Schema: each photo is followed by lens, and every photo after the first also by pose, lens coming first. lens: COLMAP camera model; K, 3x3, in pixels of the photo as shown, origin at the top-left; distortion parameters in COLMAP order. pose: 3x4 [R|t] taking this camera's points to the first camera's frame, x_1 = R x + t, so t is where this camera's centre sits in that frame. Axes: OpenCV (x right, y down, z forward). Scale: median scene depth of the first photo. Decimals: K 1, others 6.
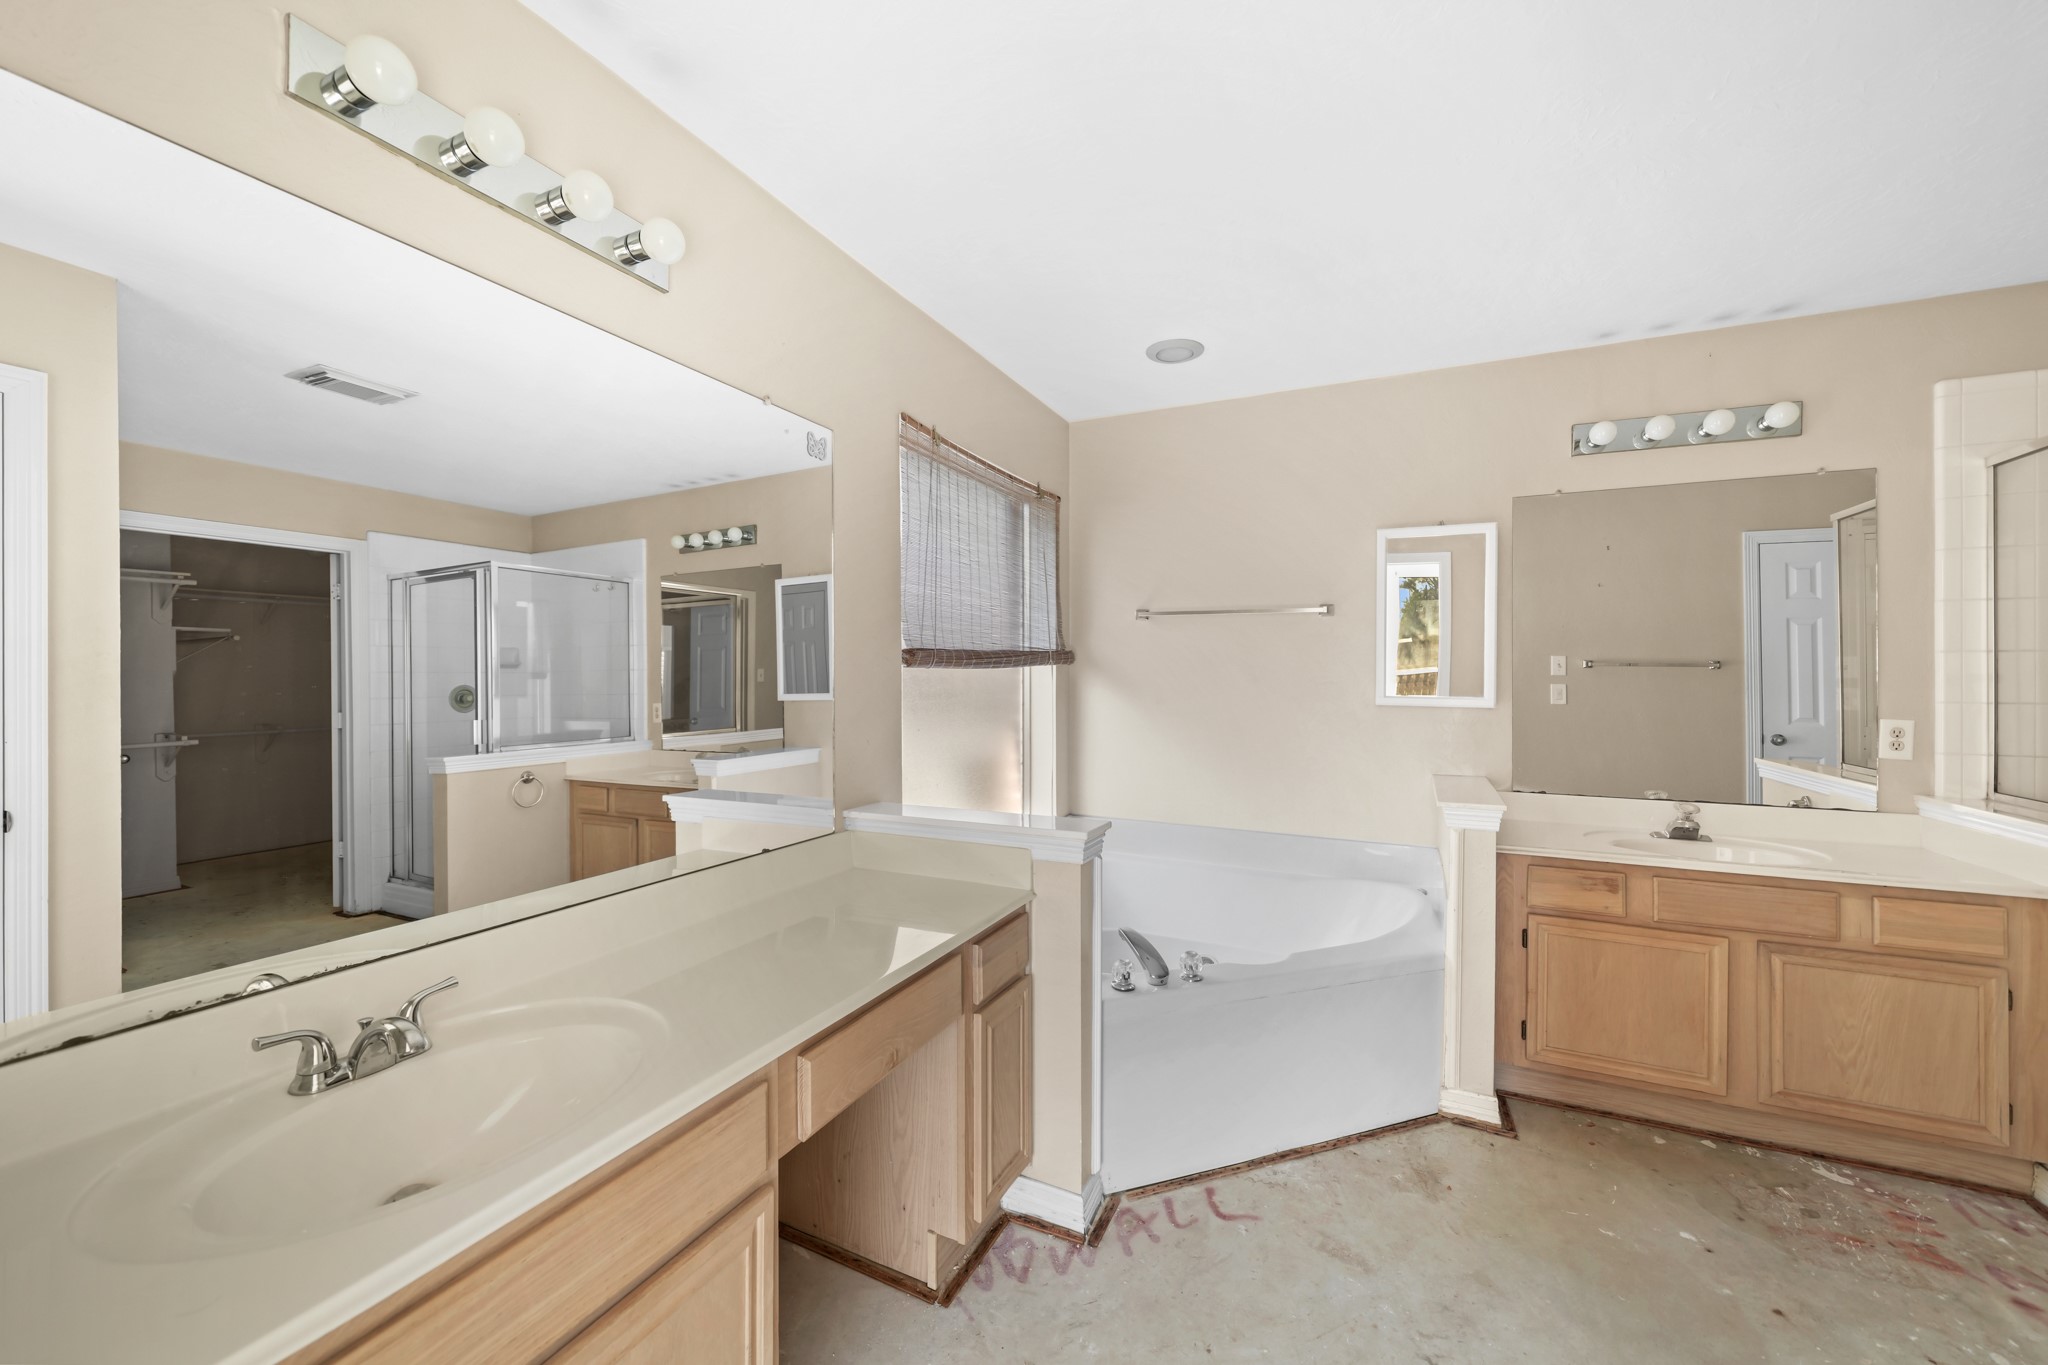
lens RADIAL K [[774.4, 0, 1021.4], [0, 774.4, 673.7], [0, 0, 1]] dist [0.002132, -0.000101]
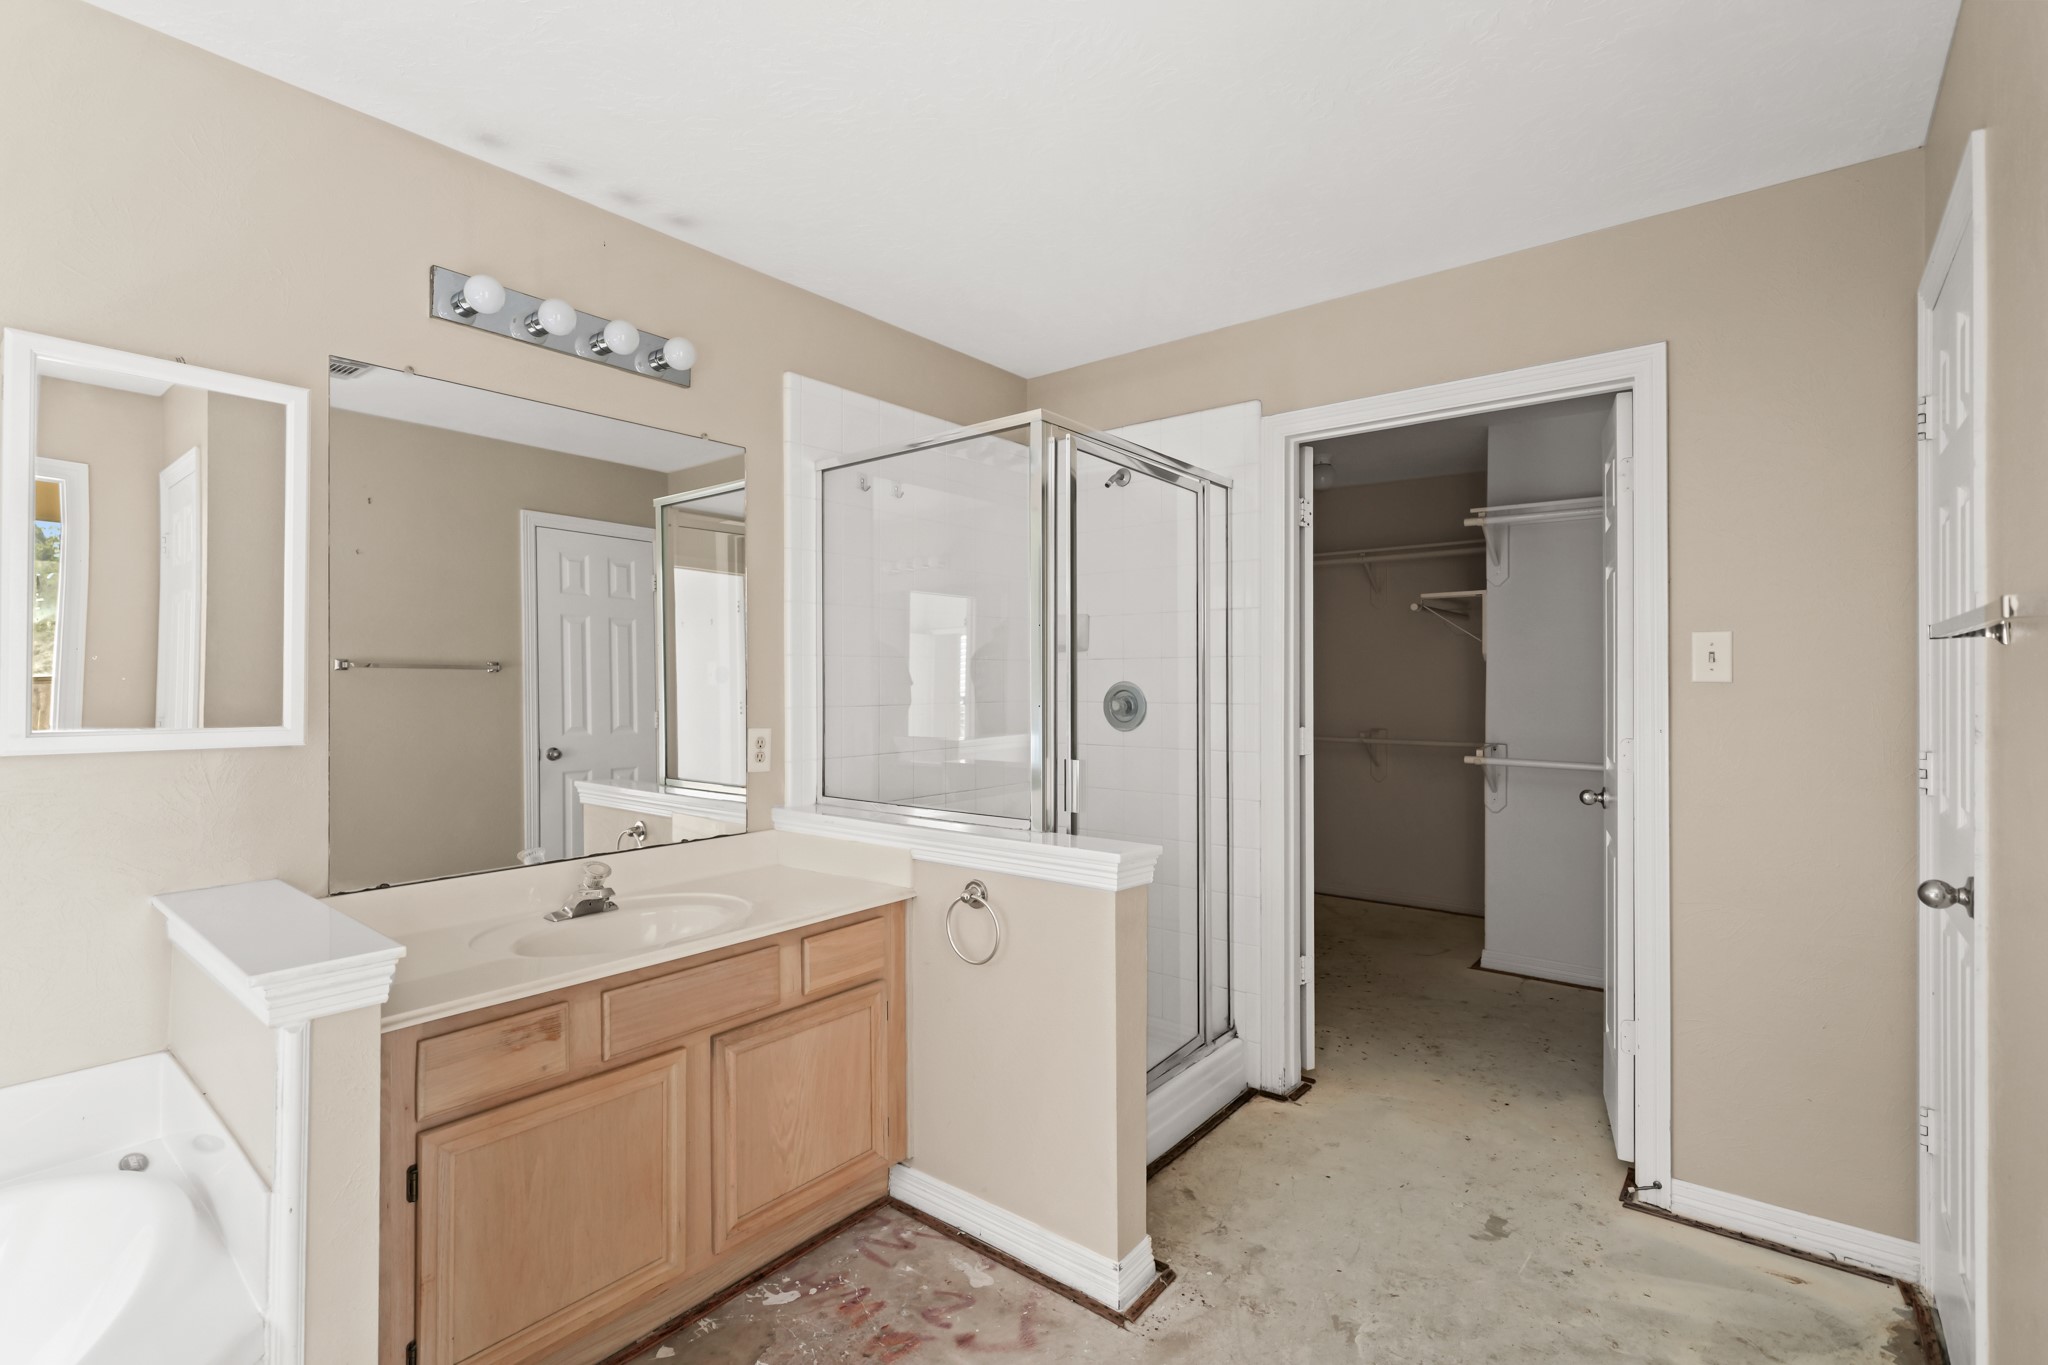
lens RADIAL K [[937.0, 0, 1017.5], [0, 937.0, 676.3], [0, 0, 1]] dist [0.004165, 0.000431]
pose [[0.232533, 0.000021, 0.972589, 0.130405], [0.002121, 0.999998, -0.000528, -0.001019], [-0.972586, 0.002185, 0.232532, 0.467848]]
